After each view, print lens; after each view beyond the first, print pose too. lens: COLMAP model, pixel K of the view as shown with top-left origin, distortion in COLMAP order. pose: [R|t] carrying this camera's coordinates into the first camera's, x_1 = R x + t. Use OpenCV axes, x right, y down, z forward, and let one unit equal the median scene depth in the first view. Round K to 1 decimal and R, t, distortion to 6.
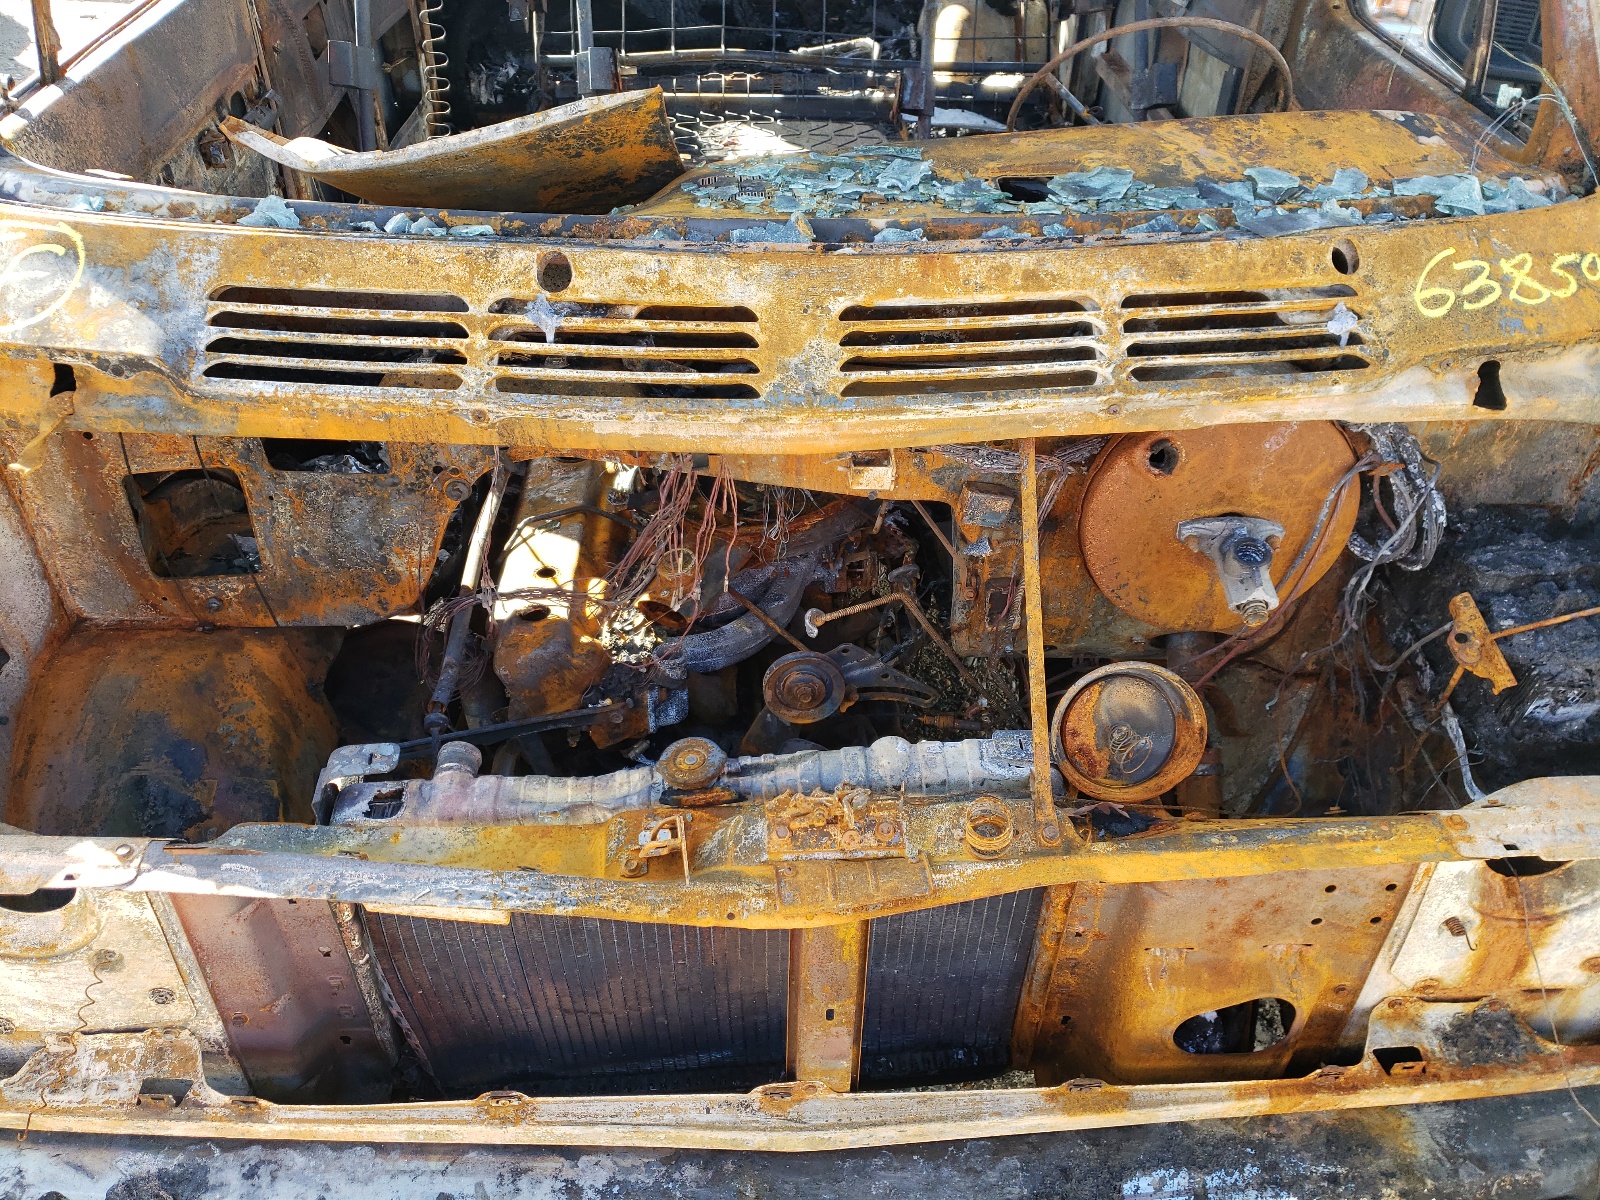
lens RADIAL K [[1191.5, 0, 800.0], [0, 1191.5, 600.0], [0, 0, 1]] dist [0.111581, -0.152976]
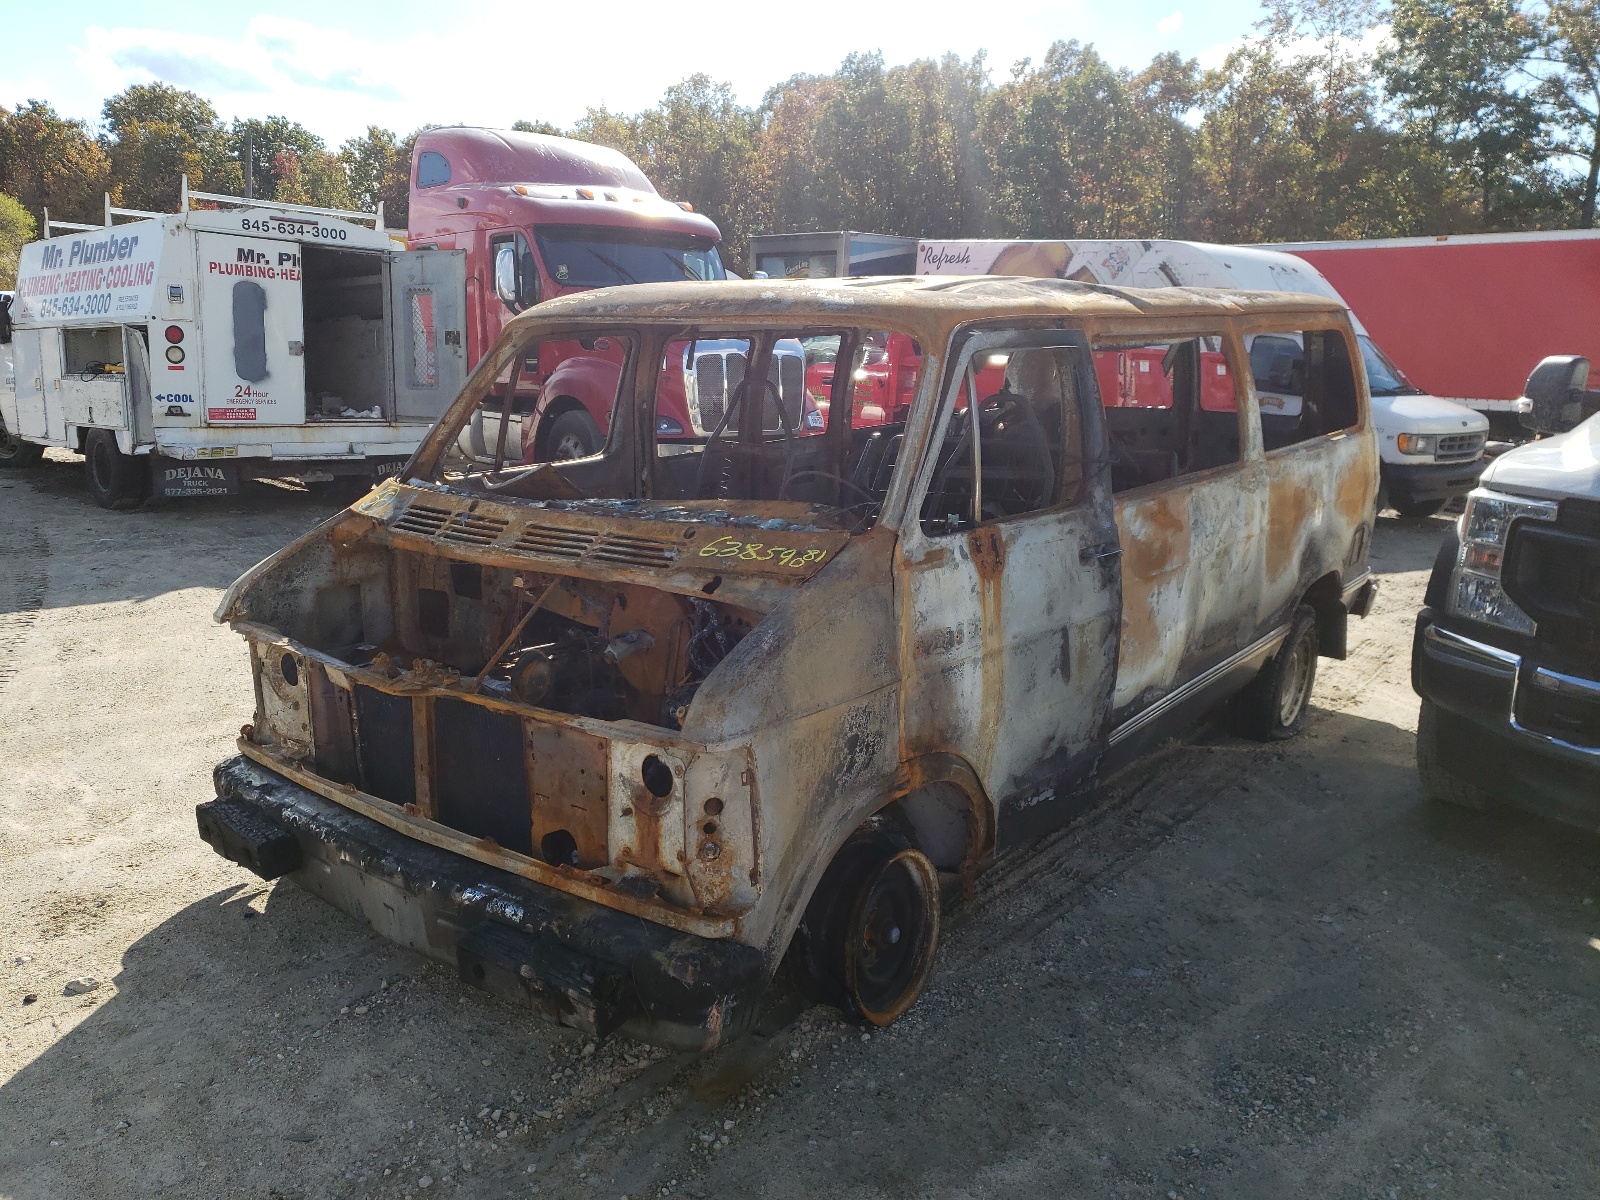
lens RADIAL K [[1191.5, 0, 800.0], [0, 1191.5, 600.0], [0, 0, 1]] dist [0.111581, -0.152976]
pose [[0.767677, 0.117685, -0.629938, 2.246722], [-0.379638, 0.875452, -0.299095, 0.500707], [0.516282, 0.468757, 0.716743, -0.599479]]
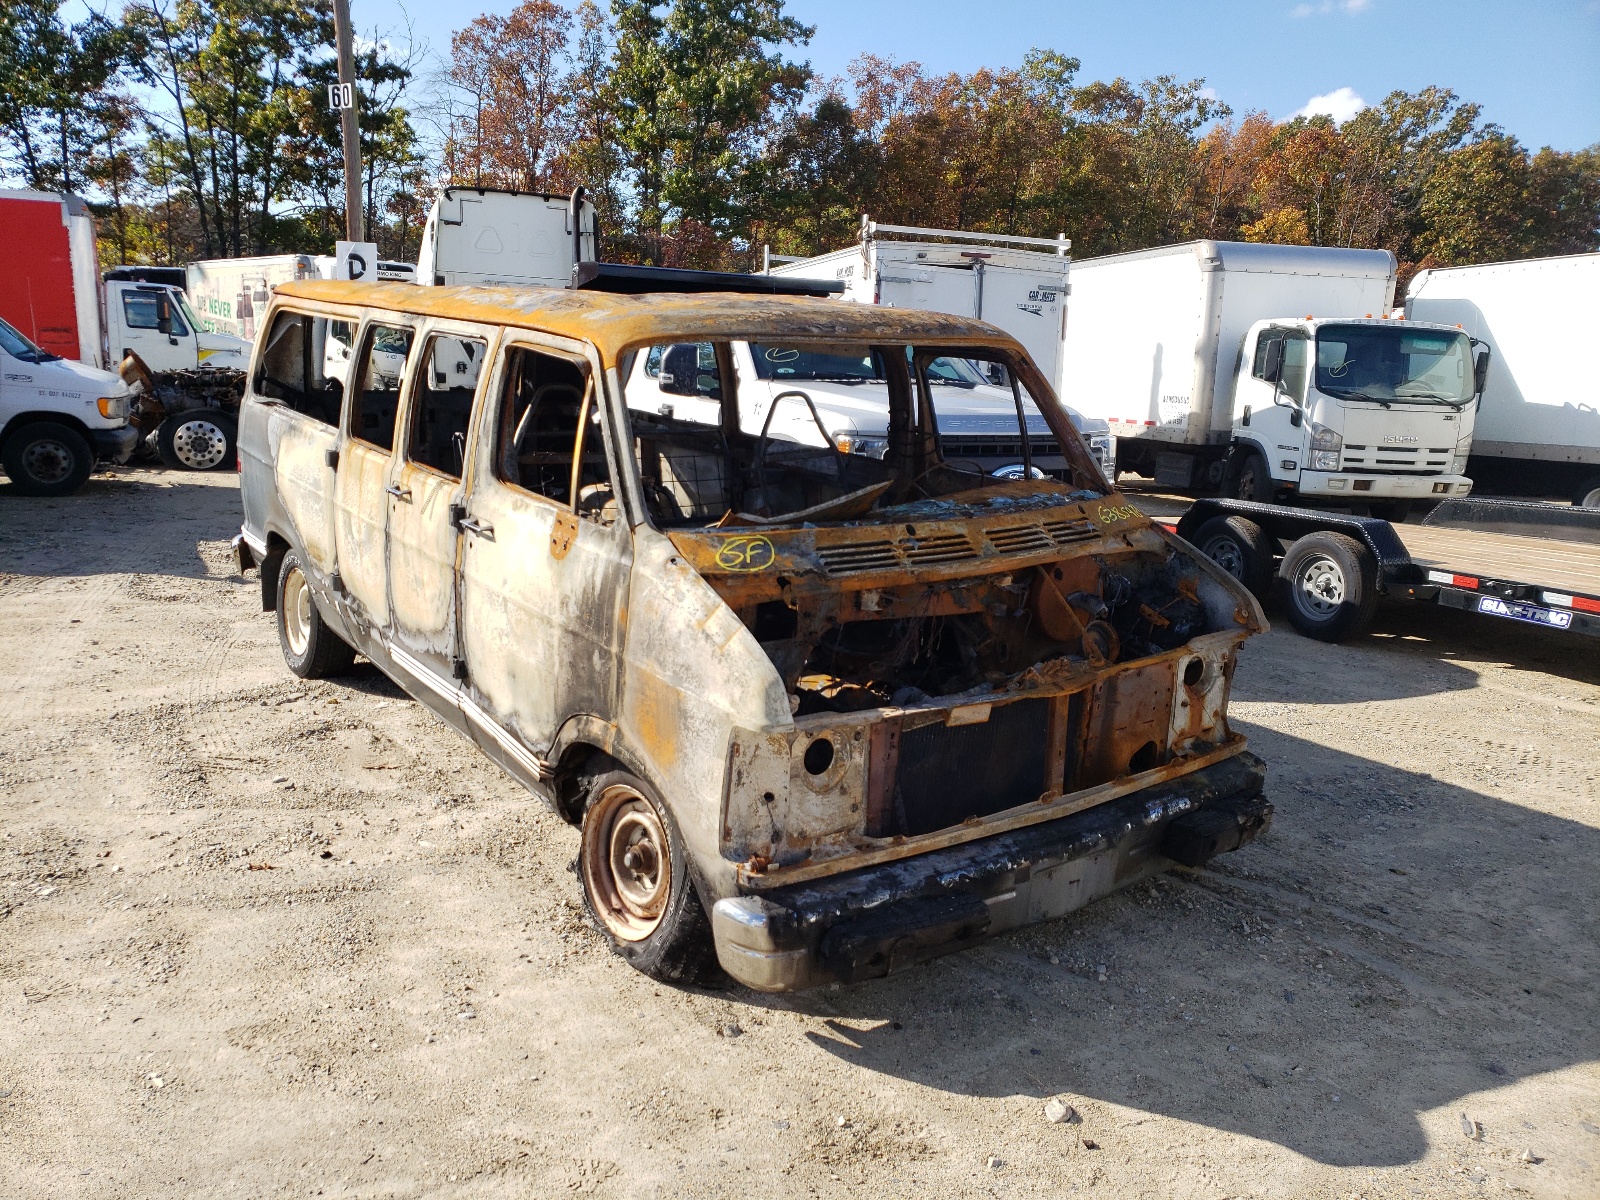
lens RADIAL K [[1191.5, 0, 800.0], [0, 1191.5, 600.0], [0, 0, 1]] dist [0.111581, -0.152976]
pose [[0.835599, -0.119159, 0.536261, -2.015244], [0.320789, 0.898302, -0.300245, 0.685840], [-0.445948, 0.422911, 0.788845, -1.158772]]
